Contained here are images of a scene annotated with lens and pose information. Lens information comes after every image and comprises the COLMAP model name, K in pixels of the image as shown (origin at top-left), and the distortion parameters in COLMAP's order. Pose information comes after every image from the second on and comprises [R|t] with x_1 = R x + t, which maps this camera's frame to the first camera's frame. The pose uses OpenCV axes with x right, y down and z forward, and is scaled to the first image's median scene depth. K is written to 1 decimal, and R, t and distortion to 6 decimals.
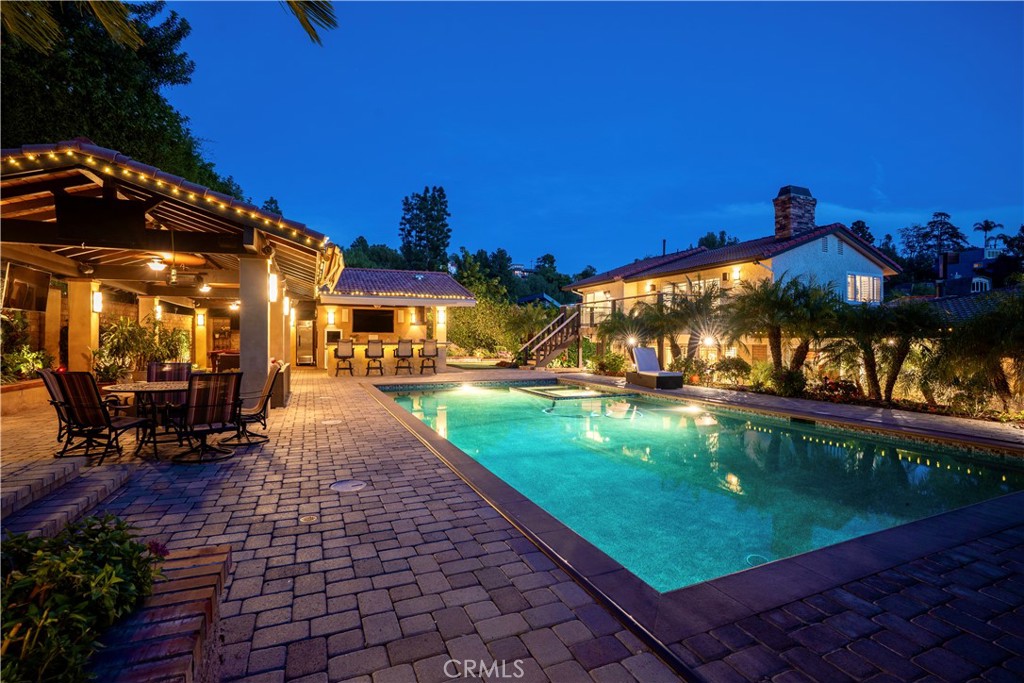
lens RADIAL K [[474.8, 0, 512.0], [0, 474.8, 341.5], [0, 0, 1]] dist [-0.000413, -0.000106]
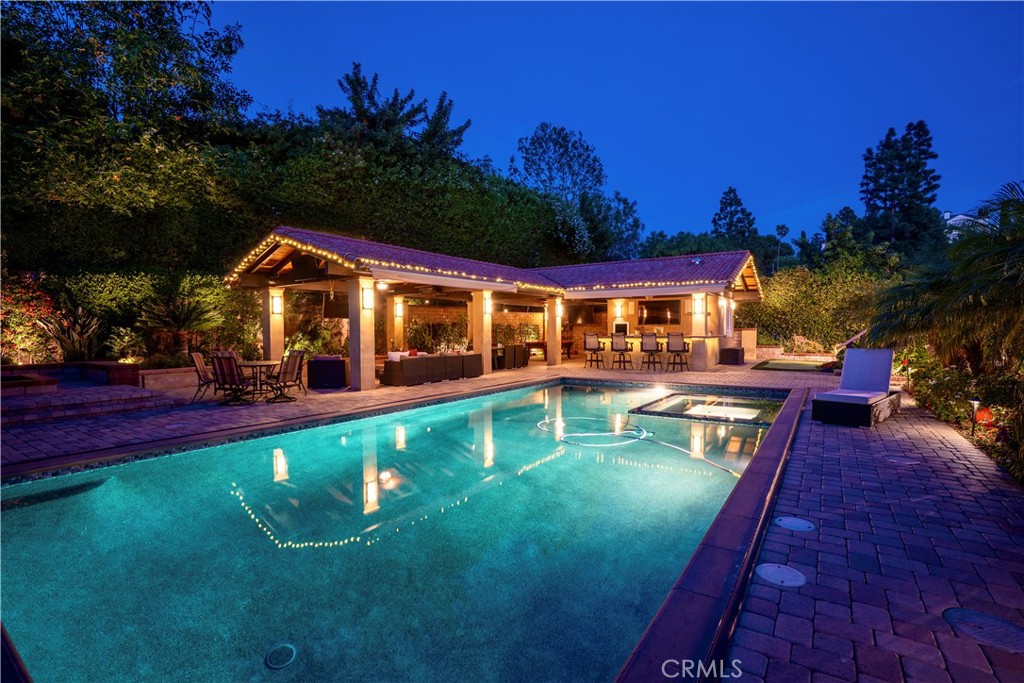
lens RADIAL K [[474.8, 0, 512.0], [0, 474.8, 341.5], [0, 0, 1]] dist [-0.000413, -0.000106]
pose [[0.585047, 0.019517, -0.810764, 0.268582], [-0.001188, 0.999730, 0.023208, -0.006697], [0.810998, -0.012615, 0.584913, 0.185037]]
